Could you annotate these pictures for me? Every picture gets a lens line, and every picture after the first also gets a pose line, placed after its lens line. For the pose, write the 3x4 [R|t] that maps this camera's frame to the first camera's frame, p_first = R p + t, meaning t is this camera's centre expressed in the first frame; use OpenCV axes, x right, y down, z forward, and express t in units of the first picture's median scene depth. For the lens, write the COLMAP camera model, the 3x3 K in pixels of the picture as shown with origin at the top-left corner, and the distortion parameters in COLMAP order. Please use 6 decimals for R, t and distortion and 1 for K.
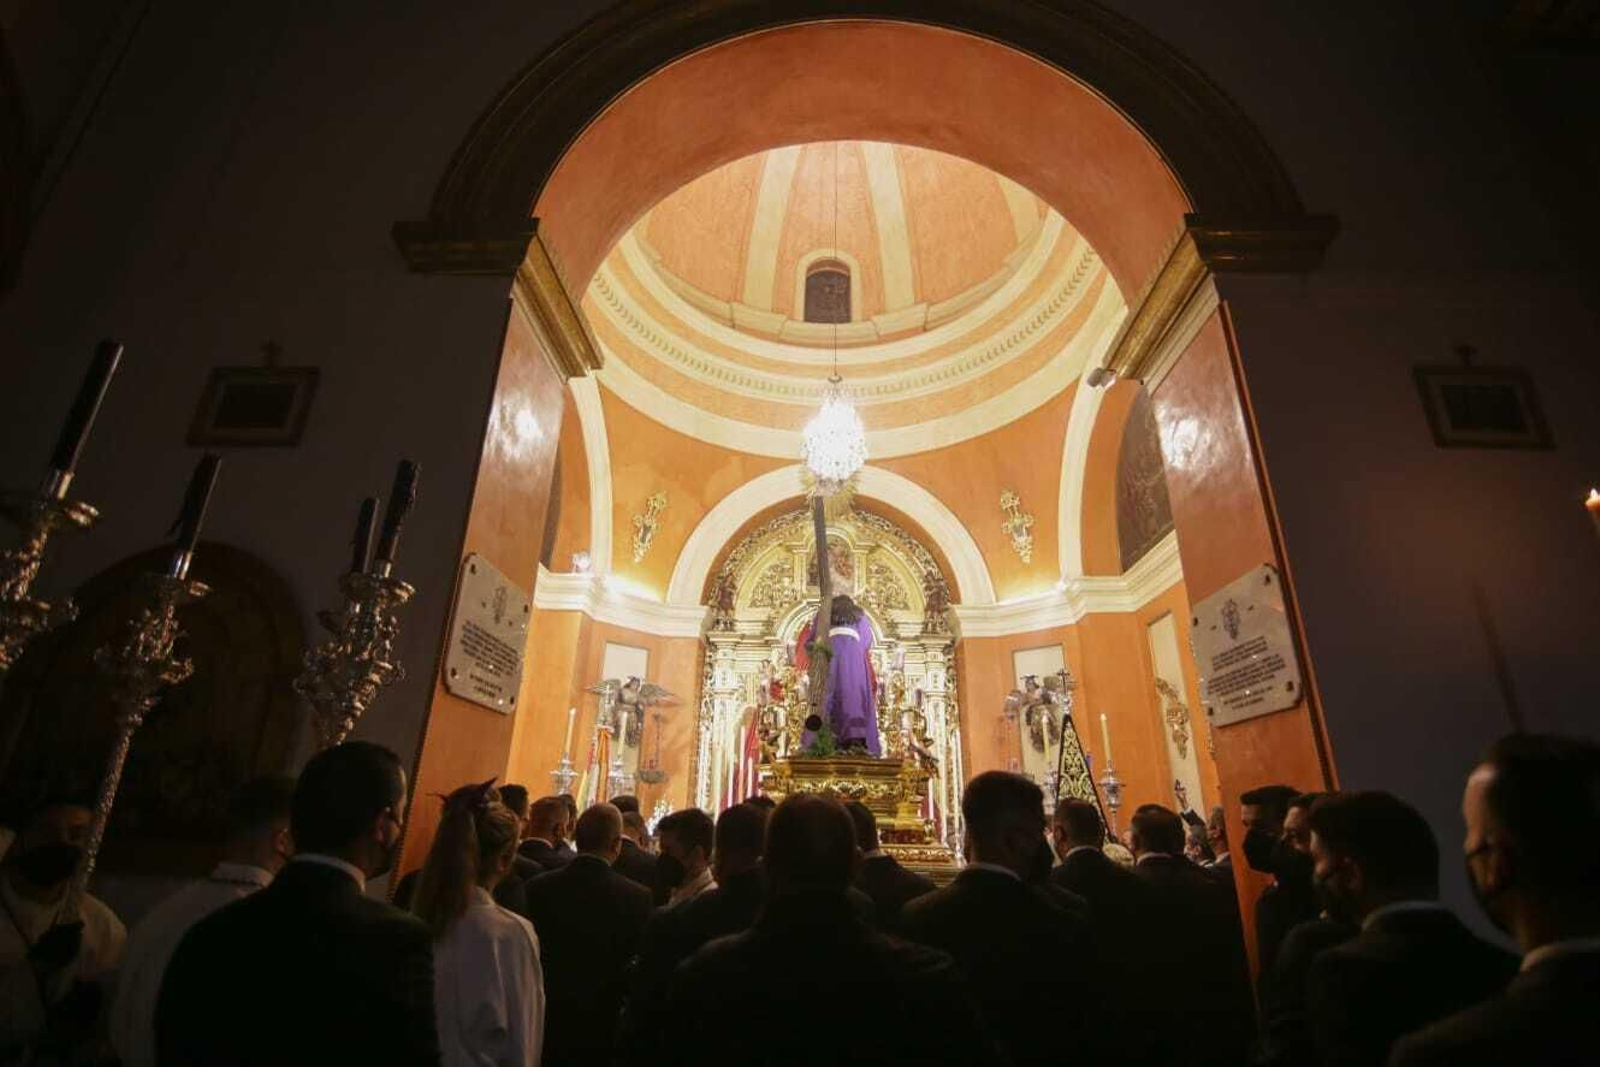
lens RADIAL K [[743.7, 0, 788.5], [0, 743.7, 531.0], [0, 0, 1]] dist [-0.000078, 0.000174]
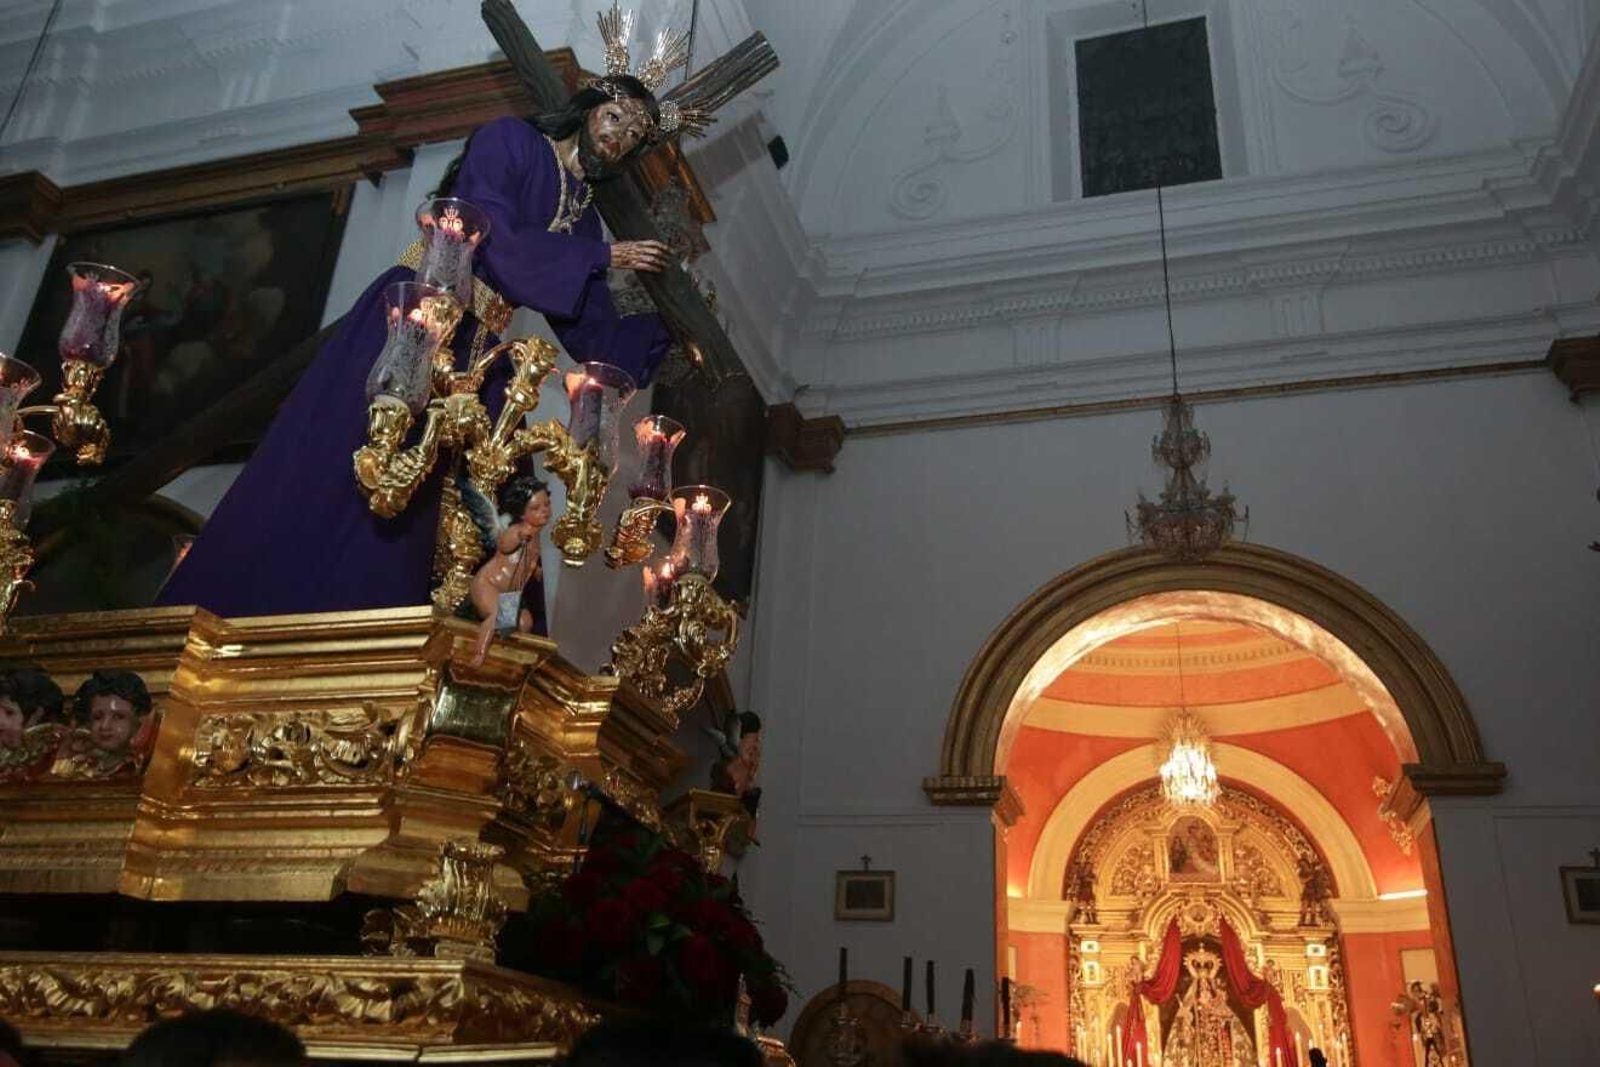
lens RADIAL K [[1206.3, 0, 800.0], [0, 1206.3, 533.5], [0, 0, 1]] dist [-0.002782, -0.002048]
pose [[0.966731, -0.079553, -0.243109, -0.024364], [0.064035, 0.995412, -0.071091, -0.293711], [0.247649, 0.053158, 0.967390, -0.681858]]
